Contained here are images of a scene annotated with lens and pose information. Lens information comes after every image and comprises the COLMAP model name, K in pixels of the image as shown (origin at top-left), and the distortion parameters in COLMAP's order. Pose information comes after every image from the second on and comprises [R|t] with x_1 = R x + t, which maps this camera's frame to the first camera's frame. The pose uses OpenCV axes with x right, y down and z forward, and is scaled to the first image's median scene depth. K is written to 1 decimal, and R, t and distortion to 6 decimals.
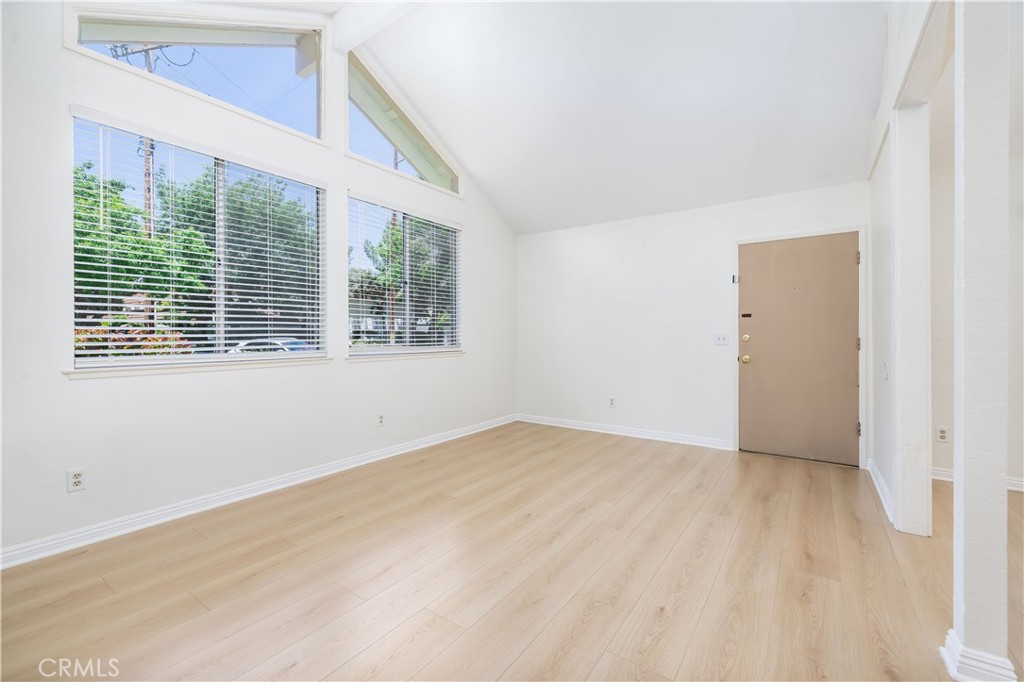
lens RADIAL K [[433.8, 0, 504.0], [0, 433.8, 327.7], [0, 0, 1]] dist [0.001884, -0.000737]
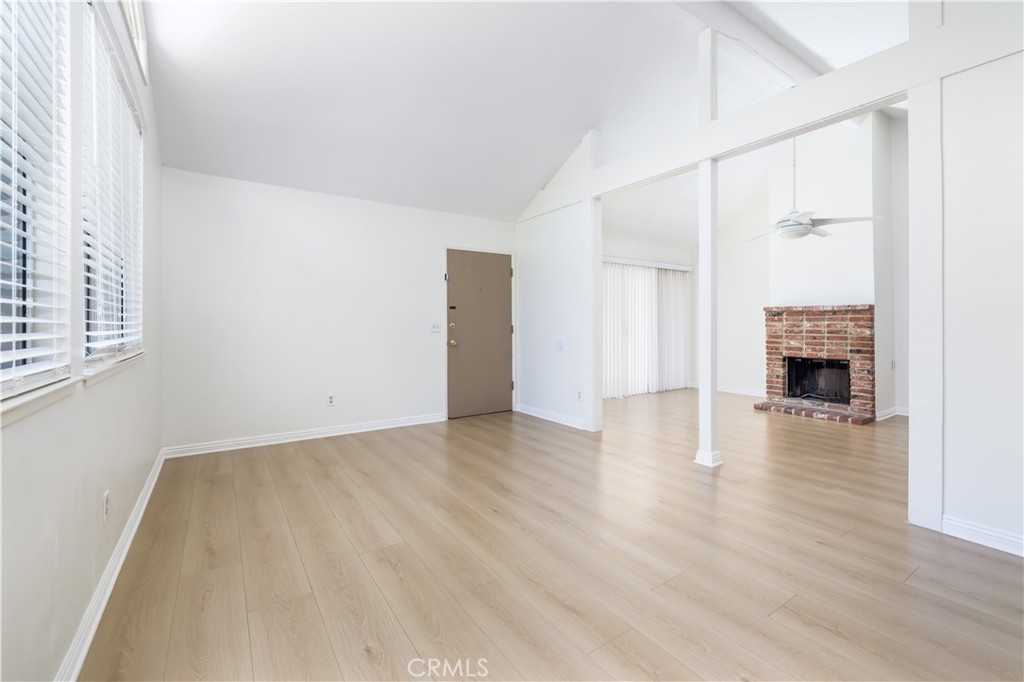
lens RADIAL K [[433.8, 0, 518.3], [0, 433.8, 325.5], [0, 0, 1]] dist [0.001884, -0.000737]
pose [[0.341853, -0.004114, 0.939744, -0.725592], [-0.013532, 0.999865, 0.009300, 0.010610], [-0.939656, -0.015896, 0.341751, 0.554768]]
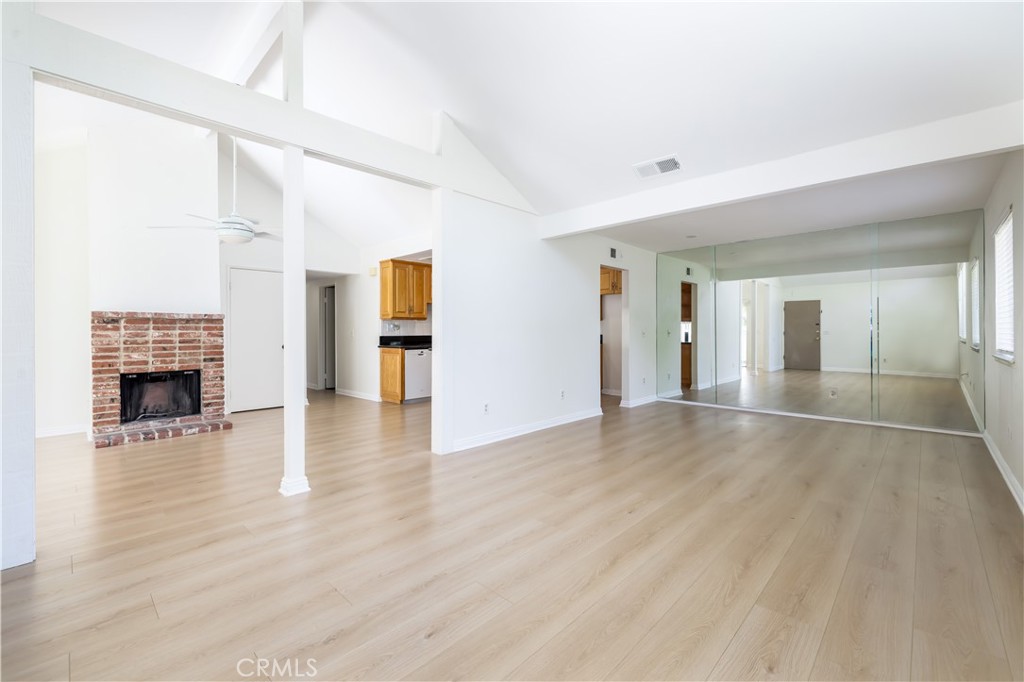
lens RADIAL K [[433.8, 0, 499.6], [0, 433.8, 331.4], [0, 0, 1]] dist [0.001884, -0.000737]
pose [[-0.986862, 0.004035, 0.161513, -0.116528], [0.001755, 0.999897, -0.014256, 0.022621], [-0.161553, -0.013785, -0.986768, 1.387119]]
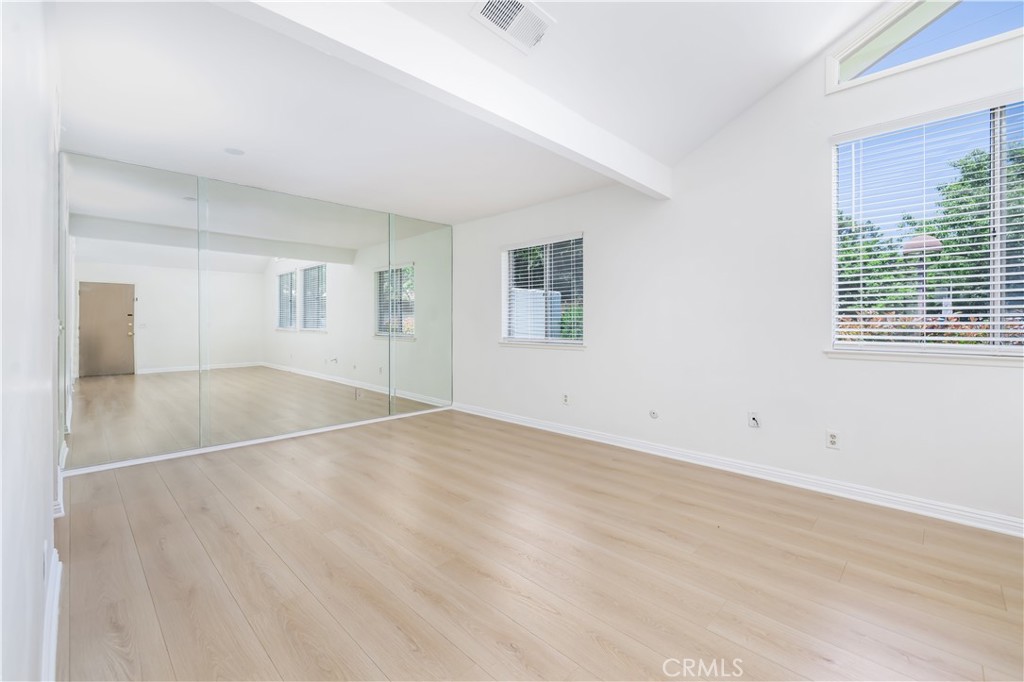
lens RADIAL K [[433.8, 0, 509.4], [0, 433.8, 320.2], [0, 0, 1]] dist [0.001884, -0.000737]
pose [[-0.149635, 0.002898, -0.988737, 0.285640], [0.019159, 0.999816, 0.000031, -0.005896], [0.988556, -0.018939, -0.149663, 0.212681]]
